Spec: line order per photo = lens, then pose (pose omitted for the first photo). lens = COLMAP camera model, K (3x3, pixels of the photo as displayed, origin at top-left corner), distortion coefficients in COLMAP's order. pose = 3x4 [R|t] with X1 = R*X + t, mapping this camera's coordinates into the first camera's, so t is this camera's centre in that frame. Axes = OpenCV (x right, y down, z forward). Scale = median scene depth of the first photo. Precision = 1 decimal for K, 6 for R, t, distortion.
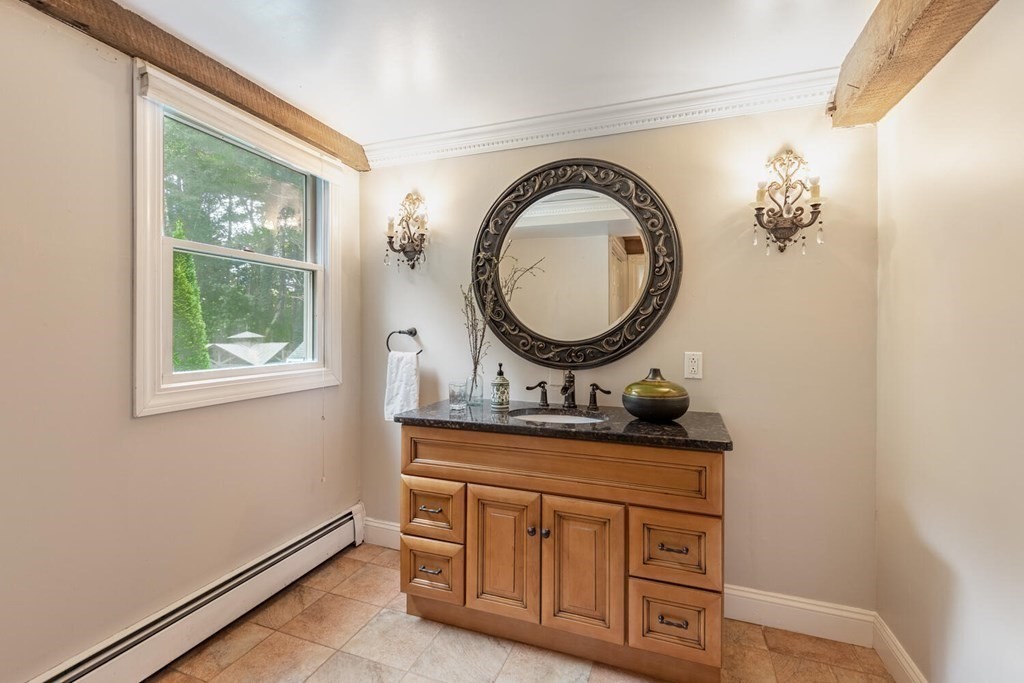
lens RADIAL K [[470.6, 0, 515.1], [0, 470.6, 337.1], [0, 0, 1]] dist [0.011033, -0.000211]
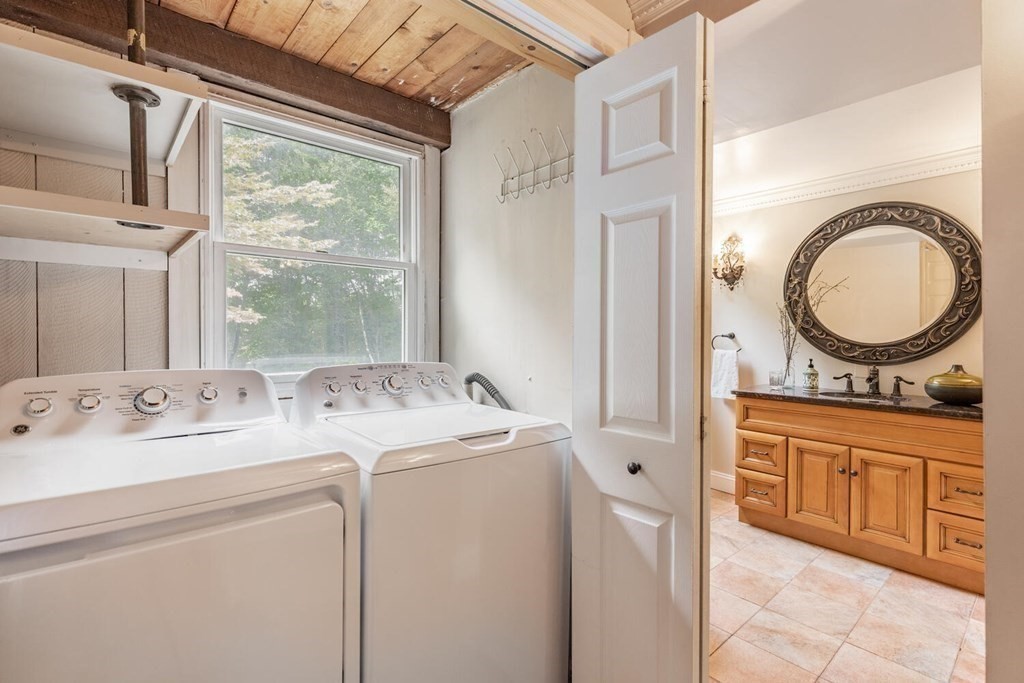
lens RADIAL K [[470.6, 0, 515.1], [0, 470.6, 337.1], [0, 0, 1]] dist [0.011033, -0.000211]
pose [[0.864105, 0.005092, -0.503285, -0.086776], [-0.008341, 0.999956, -0.004204, 0.005240], [0.503242, 0.007830, 0.864110, -0.659900]]
